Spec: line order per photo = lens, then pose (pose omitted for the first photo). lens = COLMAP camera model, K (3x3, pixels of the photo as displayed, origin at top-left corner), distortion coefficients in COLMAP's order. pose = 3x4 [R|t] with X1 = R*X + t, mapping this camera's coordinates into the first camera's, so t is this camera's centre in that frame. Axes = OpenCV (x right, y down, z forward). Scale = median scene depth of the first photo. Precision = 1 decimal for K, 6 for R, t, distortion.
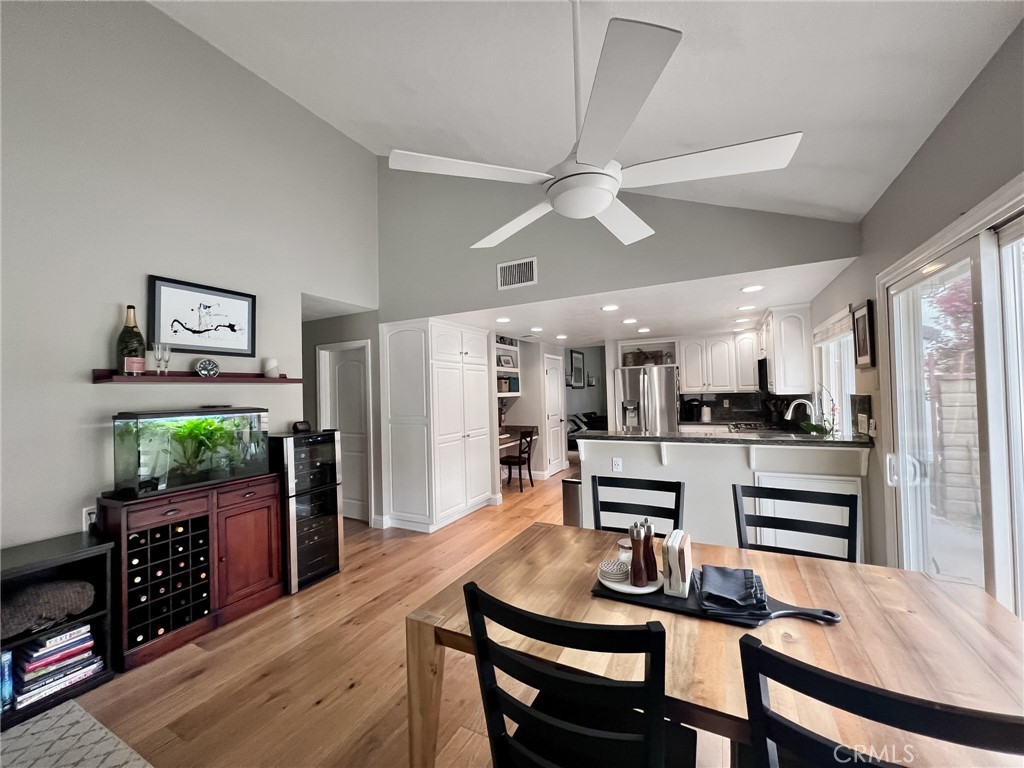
lens RADIAL K [[410.0, 0, 506.3], [0, 410.0, 383.7], [0, 0, 1]] dist [-0.001402, -0.000108]
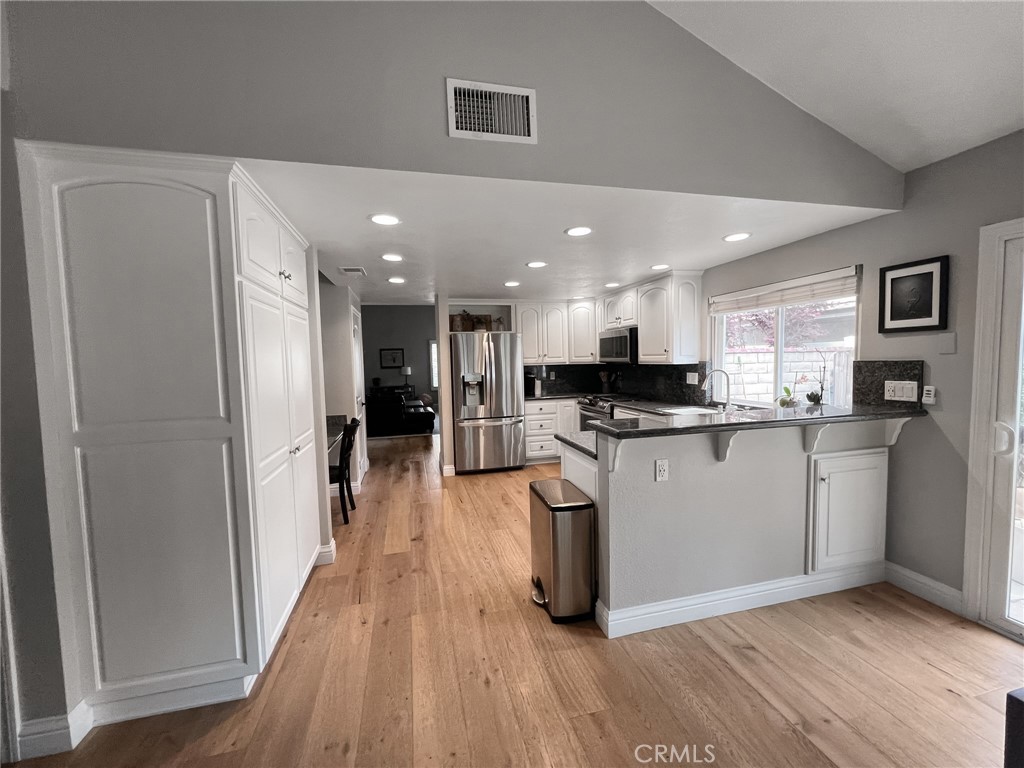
lens RADIAL K [[410.0, 0, 508.9], [0, 410.0, 382.9], [0, 0, 1]] dist [-0.001402, -0.000108]
pose [[0.748796, -0.027914, 0.662212, -0.239656], [-0.010102, 0.998516, 0.053513, 0.021357], [-0.662723, -0.046761, 0.747403, 0.500873]]
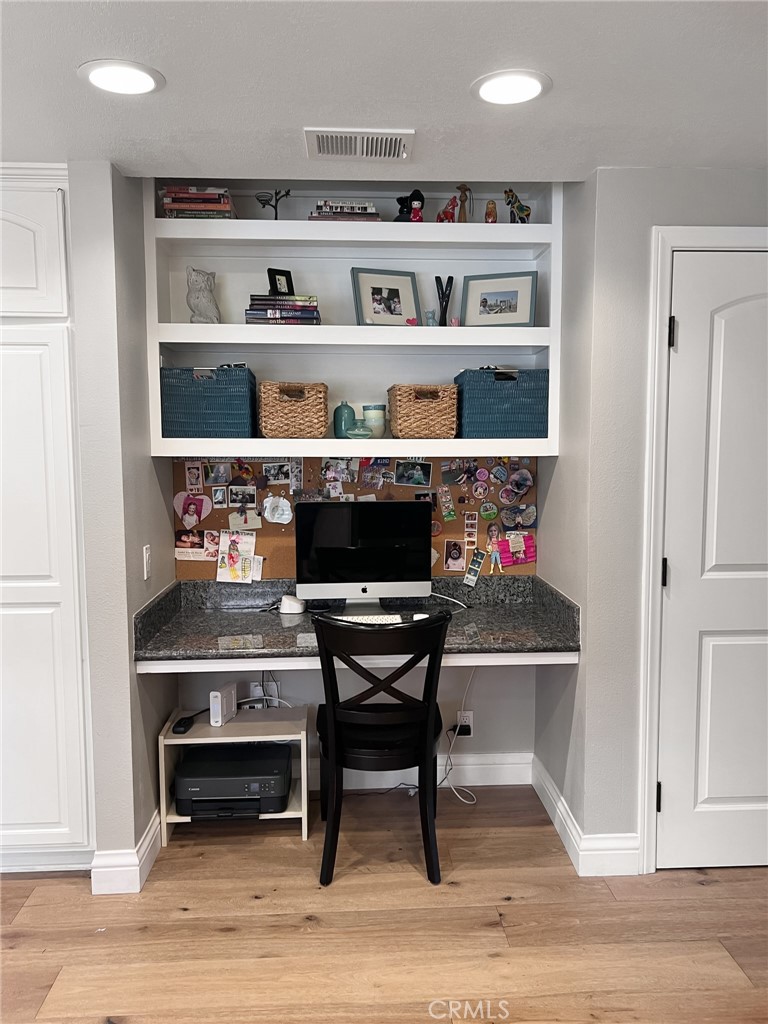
lens RADIAL K [[771.2, 0, 386.3], [0, 771.2, 530.6], [0, 0, 1]] dist [0.013839, -0.001617]
pose [[0.522172, 0.121724, -0.844109, 0.510273], [0.002971, 0.989496, 0.144527, 0.014043], [0.852835, -0.077976, 0.516325, 1.074751]]
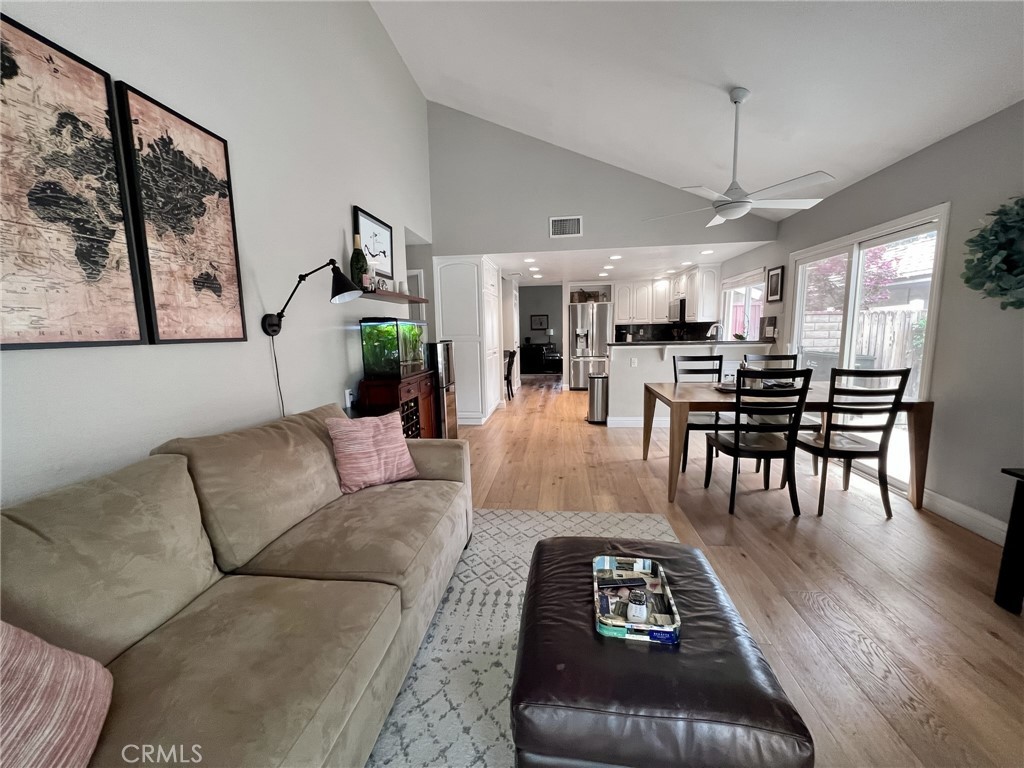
lens RADIAL K [[410.0, 0, 507.5], [0, 410.0, 381.3], [0, 0, 1]] dist [-0.001402, -0.000108]
pose [[0.936581, -0.034550, 0.348745, -0.531224], [-0.012920, 0.991048, 0.132882, 0.049709], [-0.350214, -0.128960, 0.927750, -0.209547]]
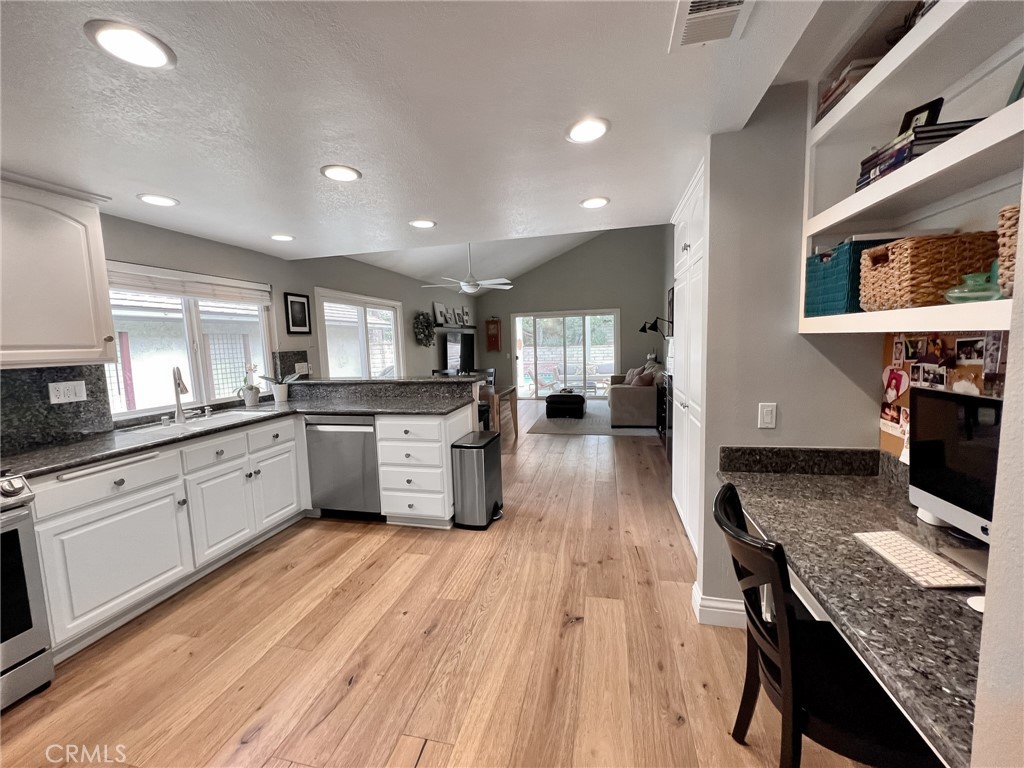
lens RADIAL K [[410.0, 0, 506.5], [0, 410.0, 387.7], [0, 0, 1]] dist [-0.001402, -0.000108]
pose [[-0.967737, 0.088428, -0.235937, 0.269202], [0.066736, 0.992906, 0.098404, 0.037360], [0.242965, 0.079484, -0.966773, 1.540605]]
